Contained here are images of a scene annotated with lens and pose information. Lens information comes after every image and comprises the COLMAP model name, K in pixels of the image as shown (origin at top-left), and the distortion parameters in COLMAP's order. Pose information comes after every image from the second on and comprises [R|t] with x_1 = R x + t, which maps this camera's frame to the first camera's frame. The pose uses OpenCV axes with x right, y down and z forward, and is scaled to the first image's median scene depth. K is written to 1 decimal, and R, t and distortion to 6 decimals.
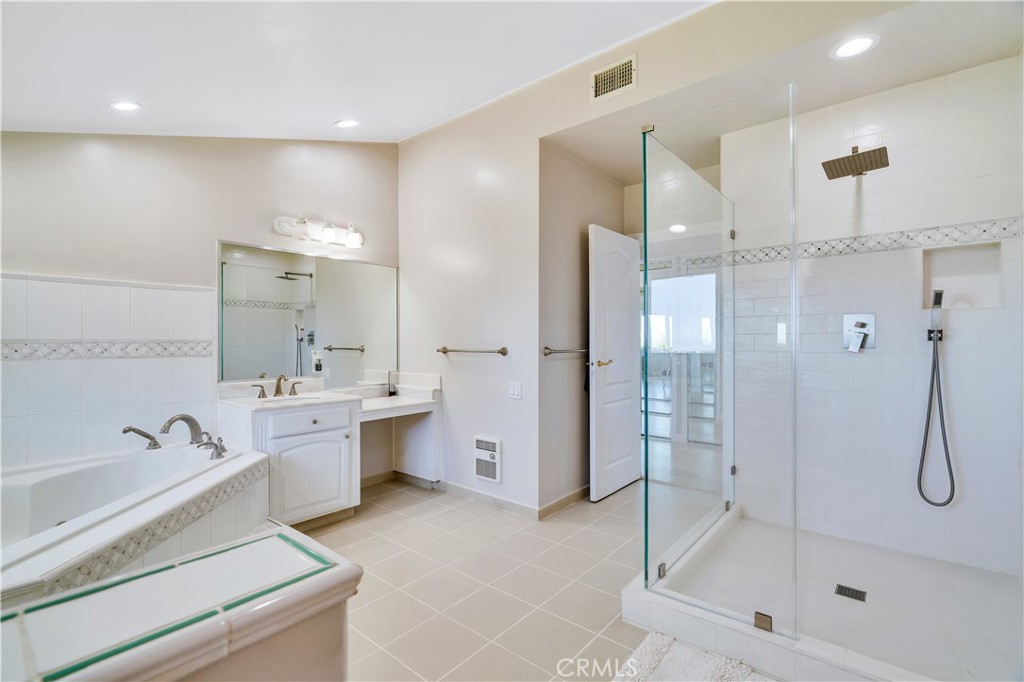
lens RADIAL K [[462.7, 0, 512.4], [0, 462.7, 338.0], [0, 0, 1]] dist [0.004536, 0.000401]
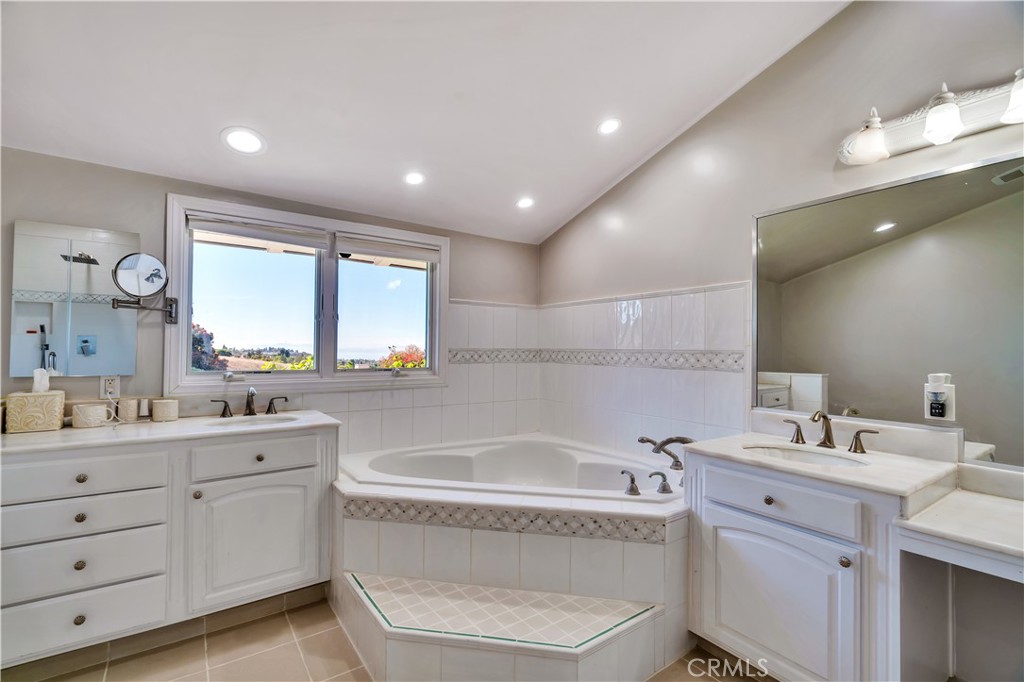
lens RADIAL K [[462.7, 0, 513.3], [0, 462.7, 348.0], [0, 0, 1]] dist [0.004536, 0.000401]
pose [[-0.260582, -0.004305, -0.965442, 0.186051], [-0.000821, 0.999991, -0.004237, 0.004148], [0.965451, -0.000312, -0.260583, 0.890514]]
